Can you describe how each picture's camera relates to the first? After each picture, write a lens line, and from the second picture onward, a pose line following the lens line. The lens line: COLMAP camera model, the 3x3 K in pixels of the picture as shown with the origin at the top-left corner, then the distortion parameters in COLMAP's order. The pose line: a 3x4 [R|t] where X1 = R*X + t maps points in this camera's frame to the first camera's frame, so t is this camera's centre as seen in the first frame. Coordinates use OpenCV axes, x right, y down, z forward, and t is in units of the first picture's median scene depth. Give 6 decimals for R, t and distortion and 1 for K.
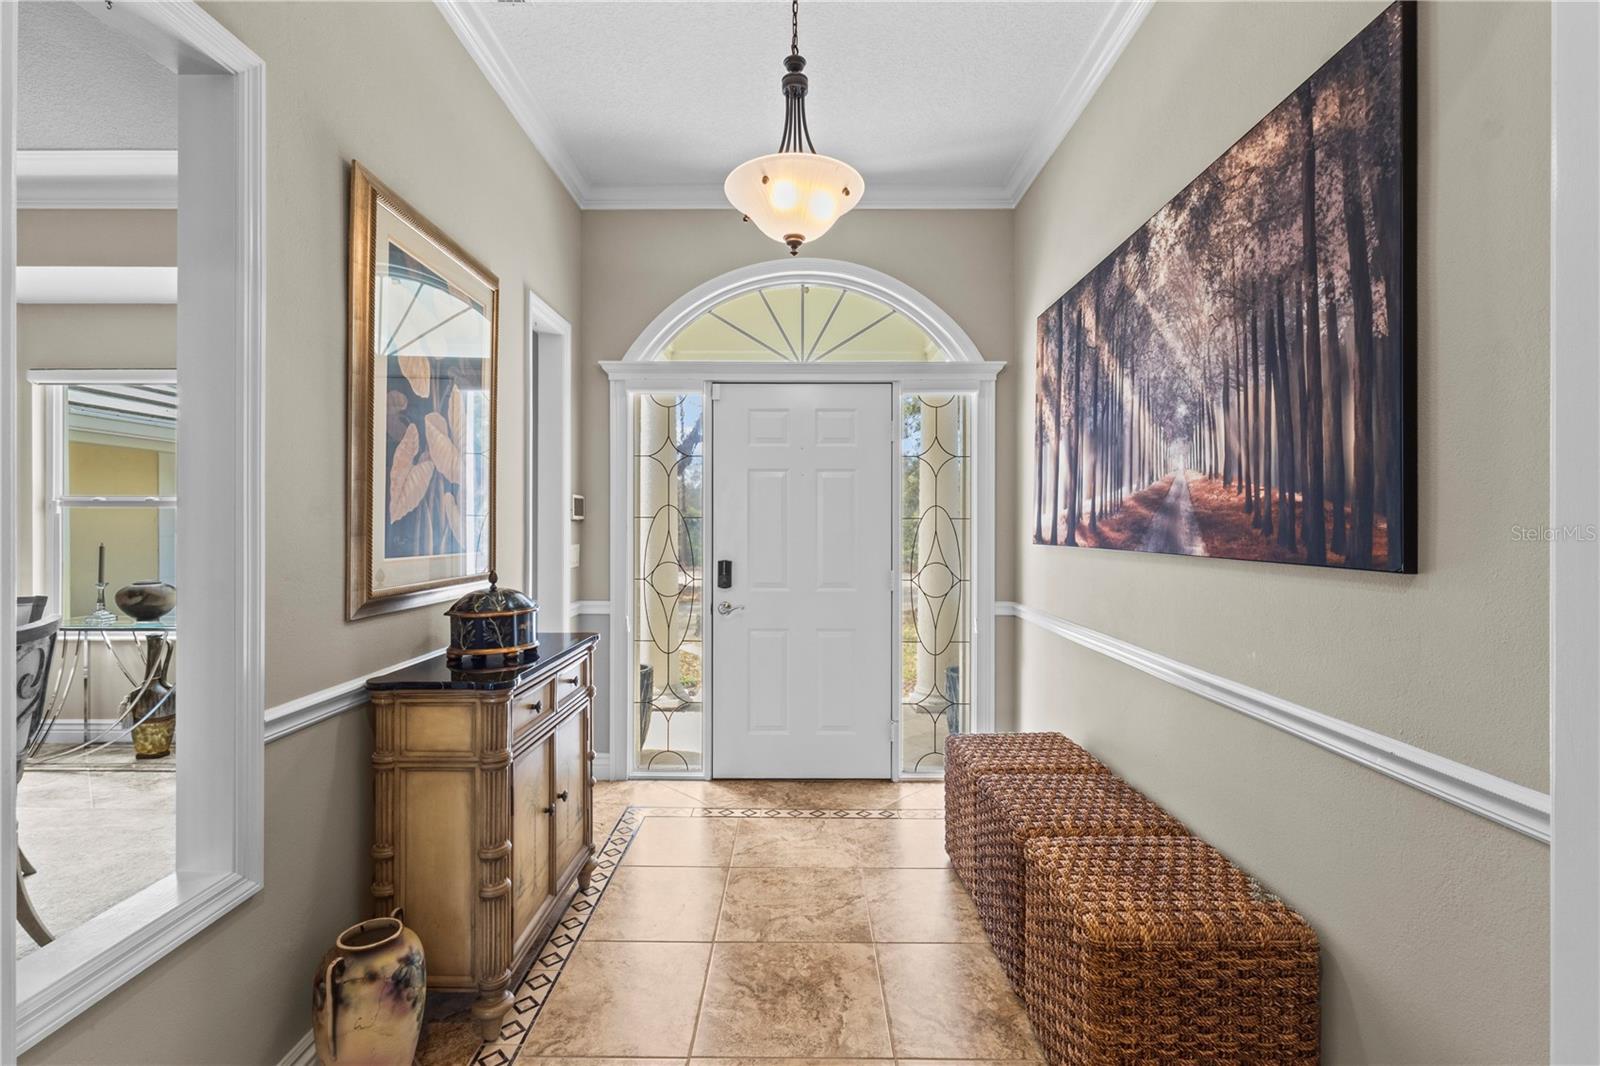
lens RADIAL K [[740.4, 0, 800.5], [0, 740.4, 527.0], [0, 0, 1]] dist [0.006170, 0.001017]
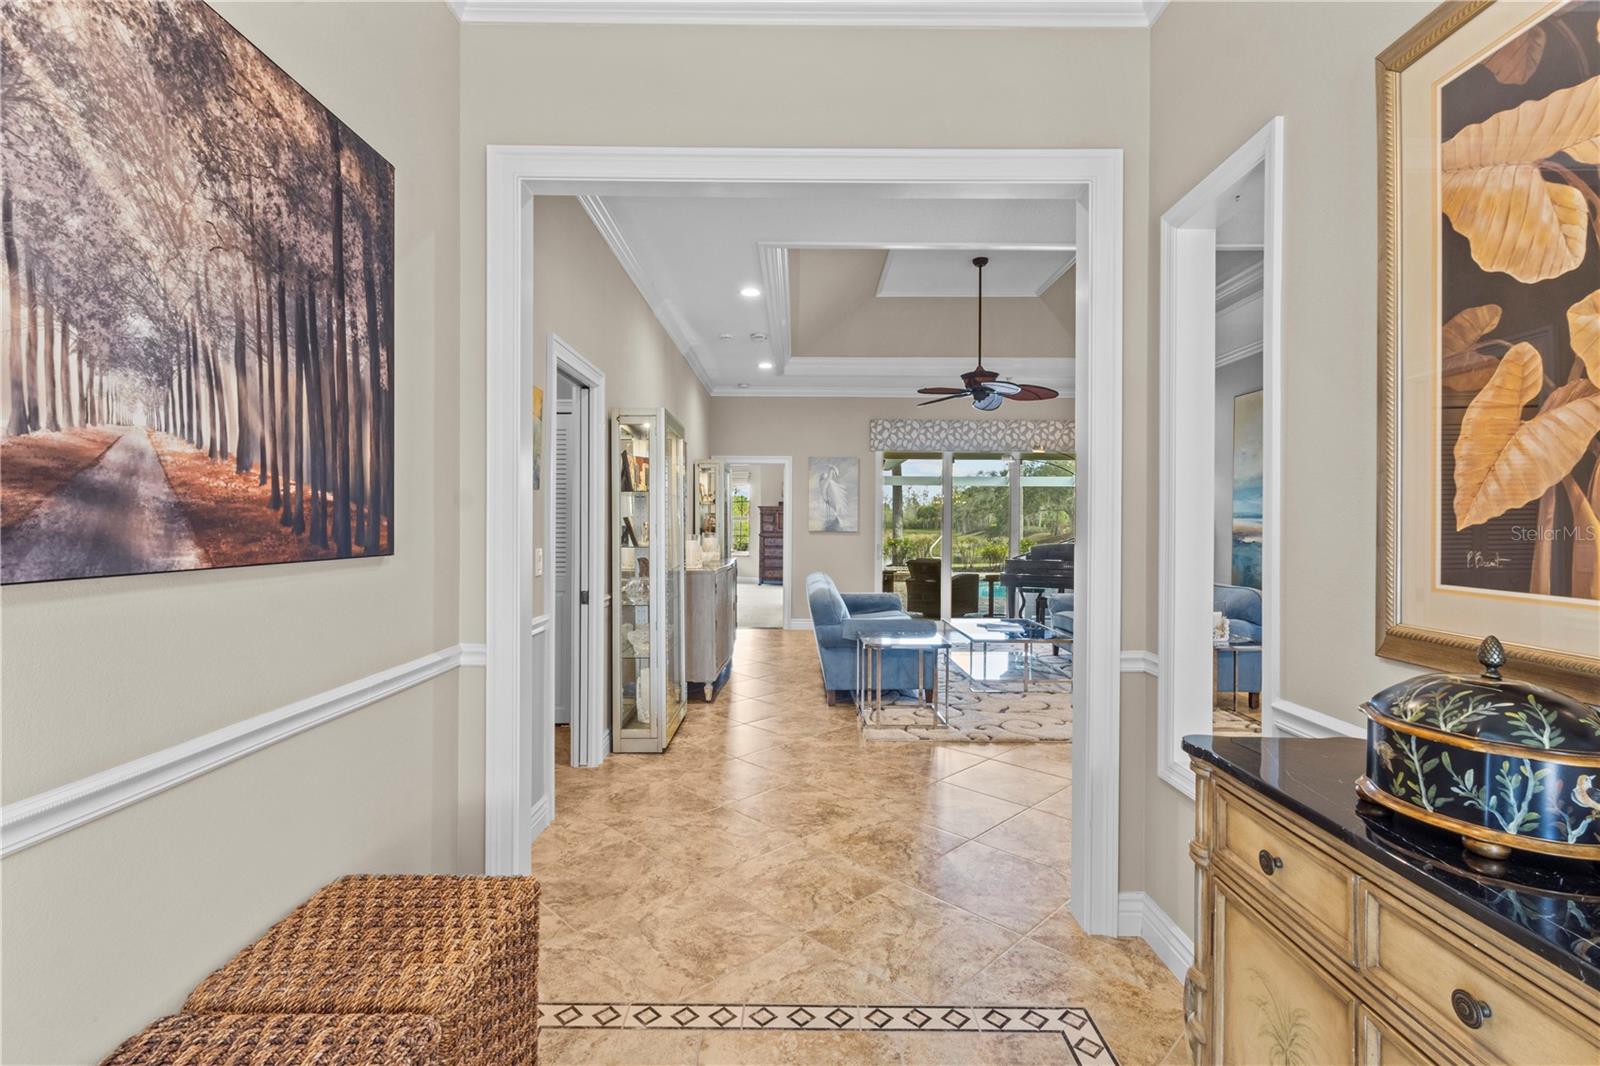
lens RADIAL K [[740.4, 0, 807.5], [0, 740.4, 535.8], [0, 0, 1]] dist [0.006170, 0.001017]
pose [[-0.999904, -0.007550, -0.011650, -0.004931], [-0.007777, 0.999779, 0.019517, -0.008845], [0.011500, 0.019606, -0.999742, 1.852847]]
